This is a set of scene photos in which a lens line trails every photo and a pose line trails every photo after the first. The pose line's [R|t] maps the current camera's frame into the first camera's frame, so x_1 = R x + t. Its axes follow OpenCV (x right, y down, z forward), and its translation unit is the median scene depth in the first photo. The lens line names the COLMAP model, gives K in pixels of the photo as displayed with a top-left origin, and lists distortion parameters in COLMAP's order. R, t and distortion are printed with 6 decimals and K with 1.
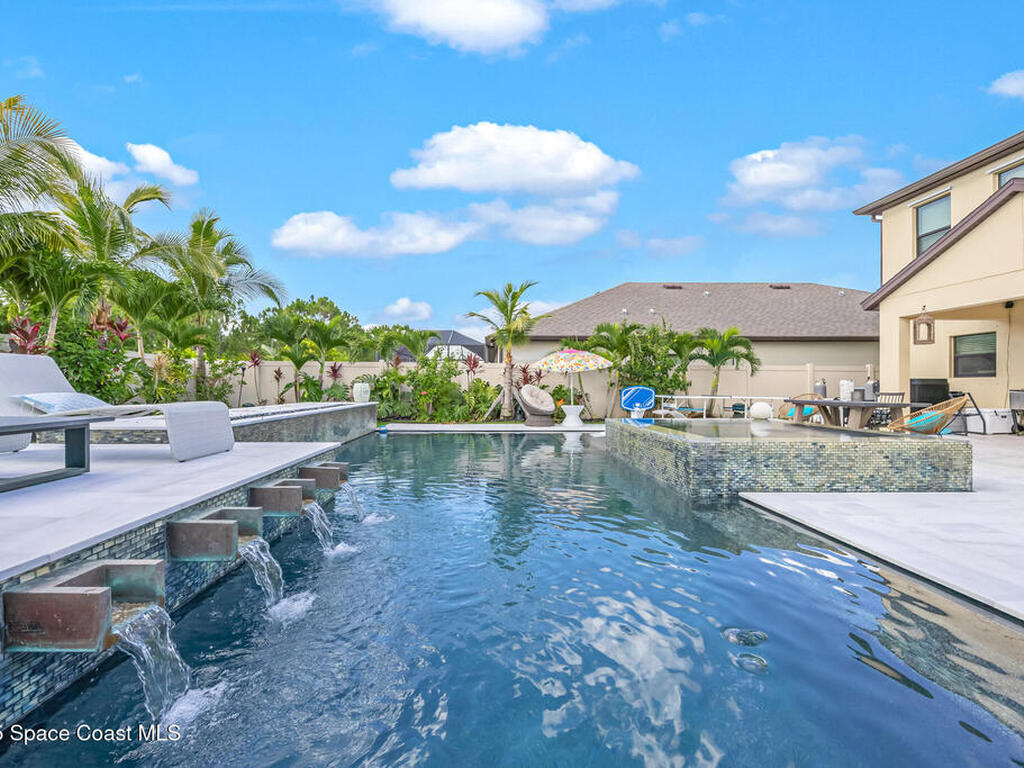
lens RADIAL K [[445.2, 0, 512.0], [0, 445.2, 384.0], [0, 0, 1]] dist [0.008176, -0.000142]
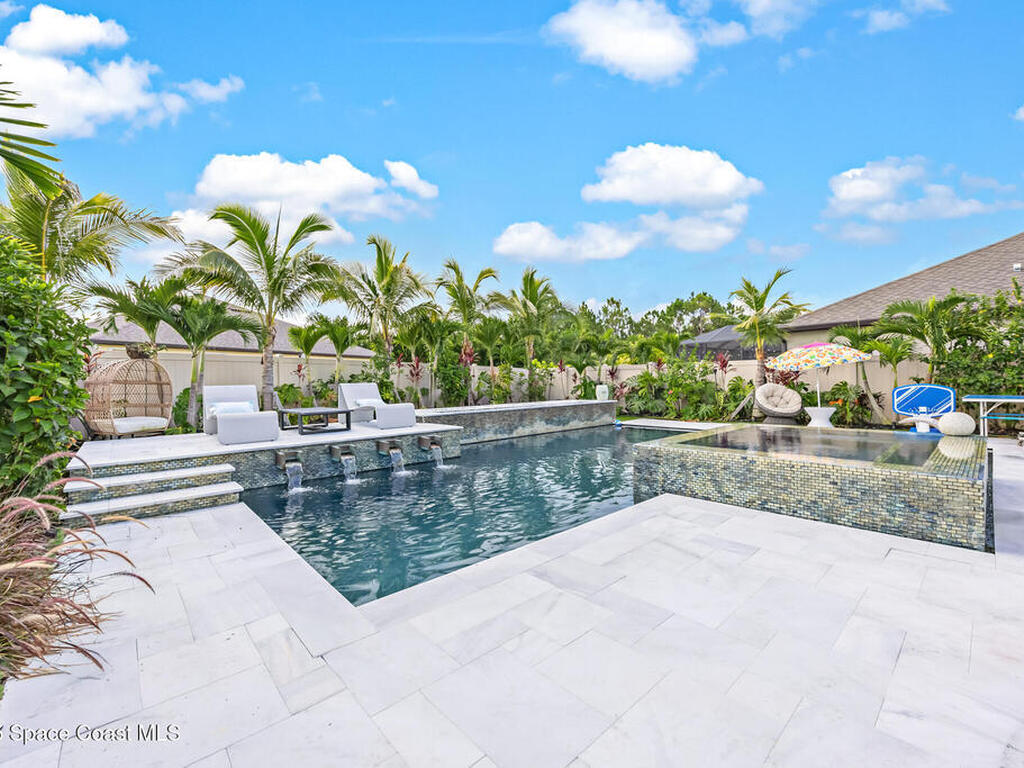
lens RADIAL K [[445.2, 0, 512.0], [0, 445.2, 384.0], [0, 0, 1]] dist [0.008176, -0.000142]
pose [[0.650965, -0.011955, -0.759014, 0.414118], [0.025159, 0.999666, 0.005833, -0.017486], [0.758691, -0.022893, 0.651048, -0.005882]]
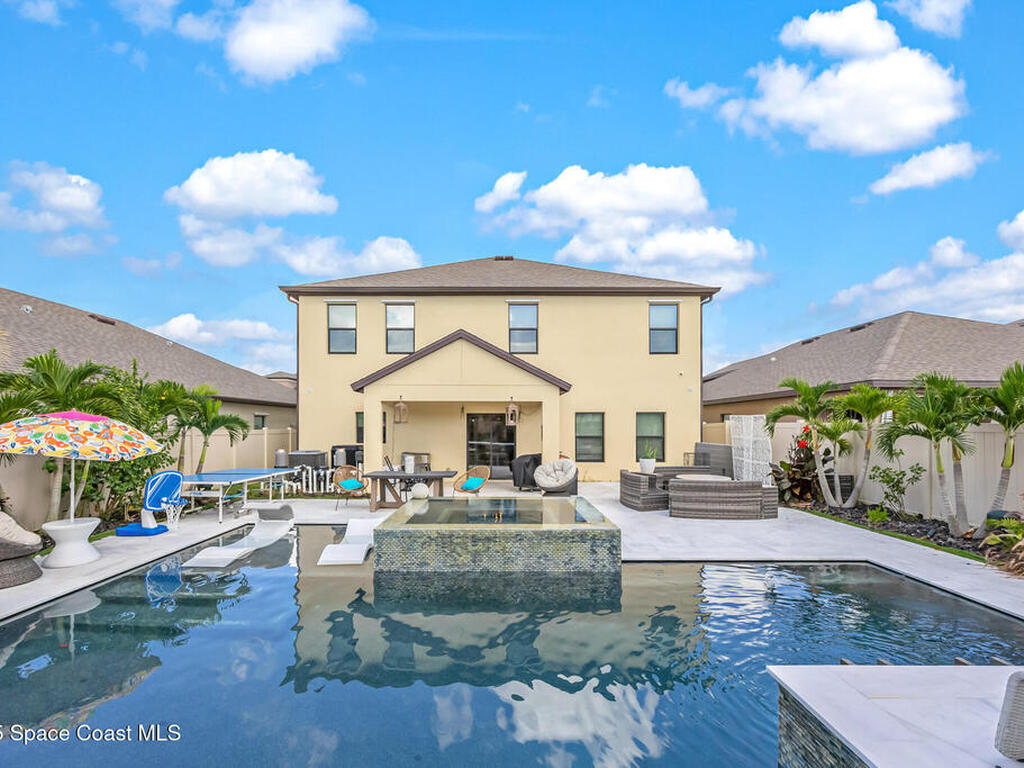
lens RADIAL K [[463.1, 0, 483.8], [0, 463.1, 422.5], [0, 0, 1]] dist [0.000887, -0.000246]
pose [[0.055193, 0.016588, 0.998338, -0.363390], [-0.007628, 0.999840, -0.016191, -0.057013], [-0.998447, -0.006722, 0.055311, 0.522192]]
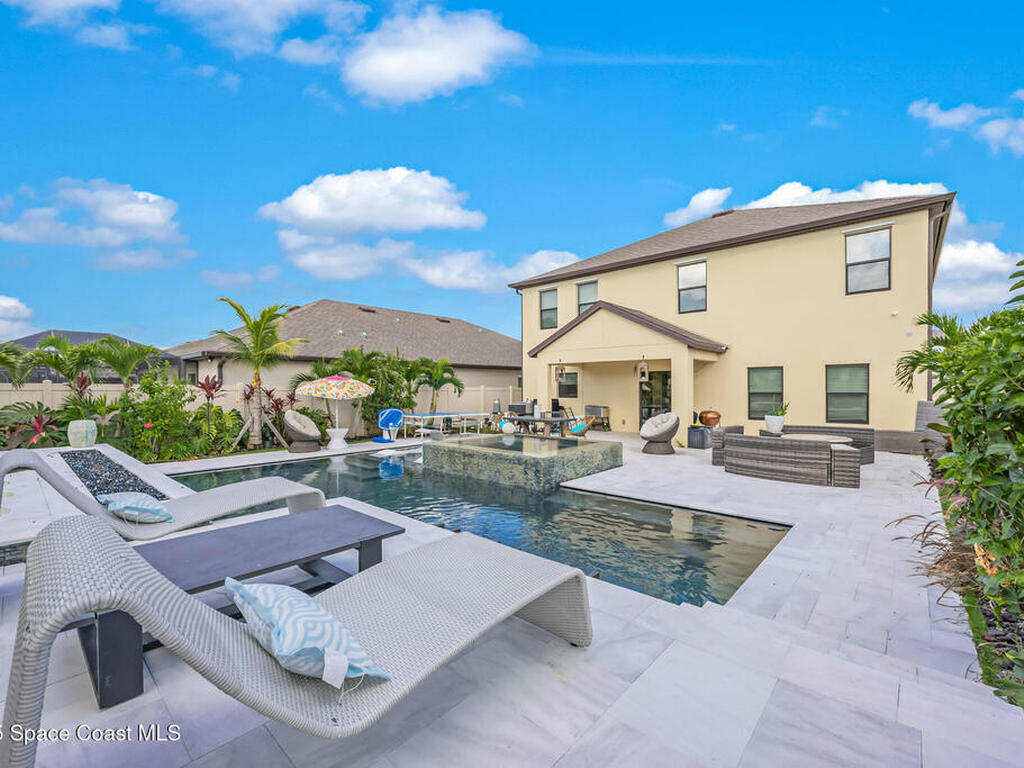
lens RADIAL K [[445.2, 0, 512.0], [0, 445.2, 384.0], [0, 0, 1]] dist [0.008176, -0.000142]
pose [[0.686118, 0.005783, 0.727467, -0.355124], [-0.003034, 0.999982, -0.005087, -0.055224], [-0.727484, 0.001283, 0.686124, -0.027847]]
